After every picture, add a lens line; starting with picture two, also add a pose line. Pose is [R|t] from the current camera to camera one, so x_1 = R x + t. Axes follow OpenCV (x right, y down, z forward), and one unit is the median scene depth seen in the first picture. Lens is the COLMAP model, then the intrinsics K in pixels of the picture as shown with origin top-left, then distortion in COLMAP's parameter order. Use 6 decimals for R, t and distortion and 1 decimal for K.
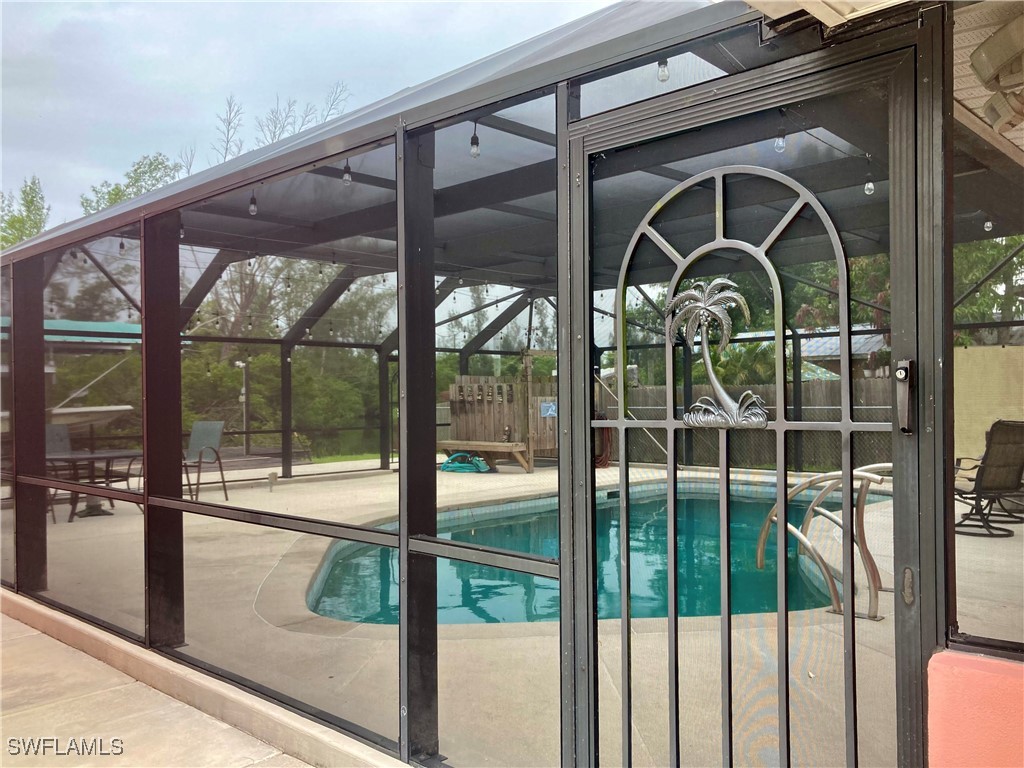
lens RADIAL K [[855.0, 0, 518.9], [0, 855.0, 388.5], [0, 0, 1]] dist [0.051862, -0.017520]
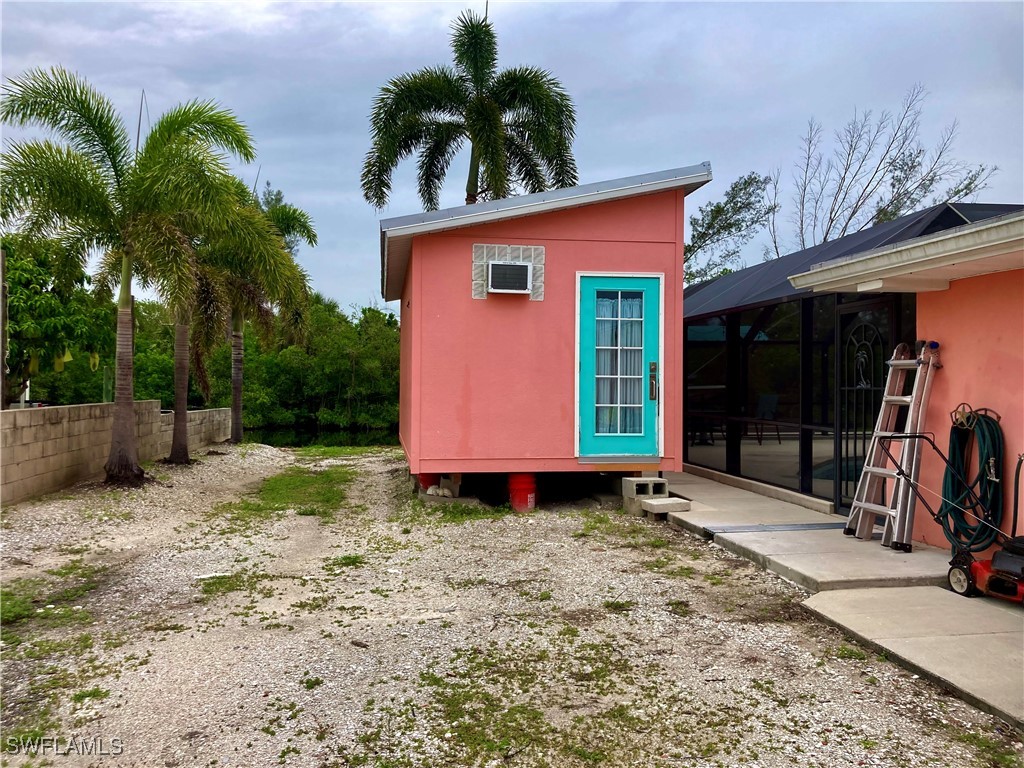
lens RADIAL K [[855.0, 0, 512.8], [0, 855.0, 383.0], [0, 0, 1]] dist [0.051862, -0.017520]
pose [[0.785869, 0.016018, -0.618185, 0.974461], [-0.008155, 0.999846, 0.015542, -0.020896], [0.618339, -0.007173, 0.785879, -2.120350]]
